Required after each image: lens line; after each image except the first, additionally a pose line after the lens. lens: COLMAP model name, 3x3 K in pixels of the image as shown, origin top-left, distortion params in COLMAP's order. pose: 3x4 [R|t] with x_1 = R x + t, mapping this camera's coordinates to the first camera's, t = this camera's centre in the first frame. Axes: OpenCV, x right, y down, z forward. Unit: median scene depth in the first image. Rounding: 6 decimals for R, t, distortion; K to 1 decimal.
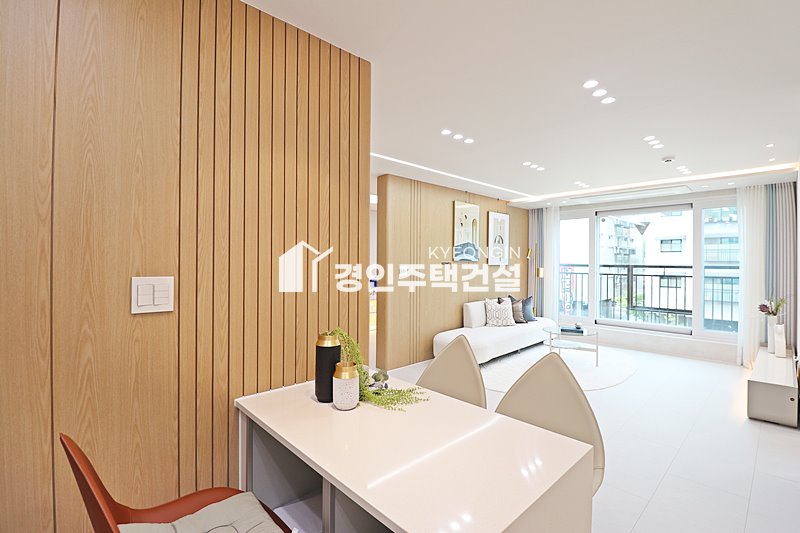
lens RADIAL K [[371.5, 0, 404.1], [0, 371.5, 262.7], [0, 0, 1]] dist [-0.002876, -0.008367]
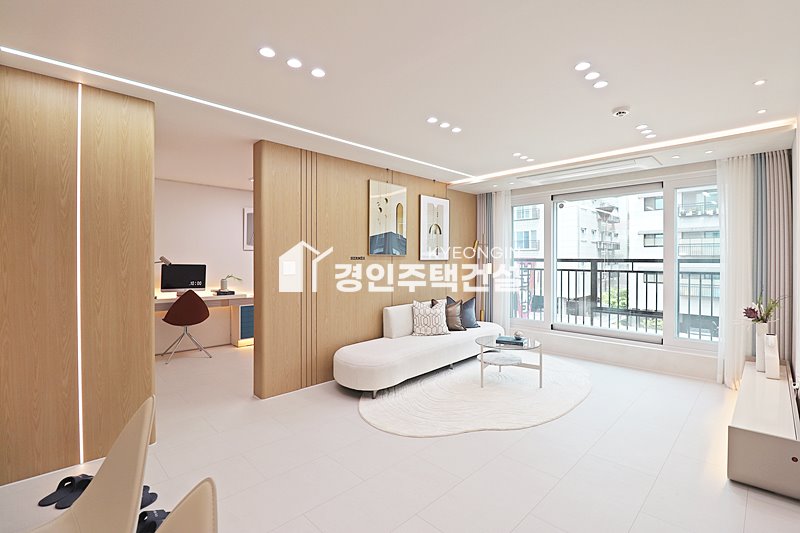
lens RADIAL K [[371.5, 0, 402.3], [0, 371.5, 262.4], [0, 0, 1]] dist [-0.002876, -0.008367]
pose [[0.999761, -0.006896, 0.020745, 0.192718], [0.006753, 0.999953, 0.006959, 0.006278], [-0.020792, -0.006817, 0.999761, 0.202164]]
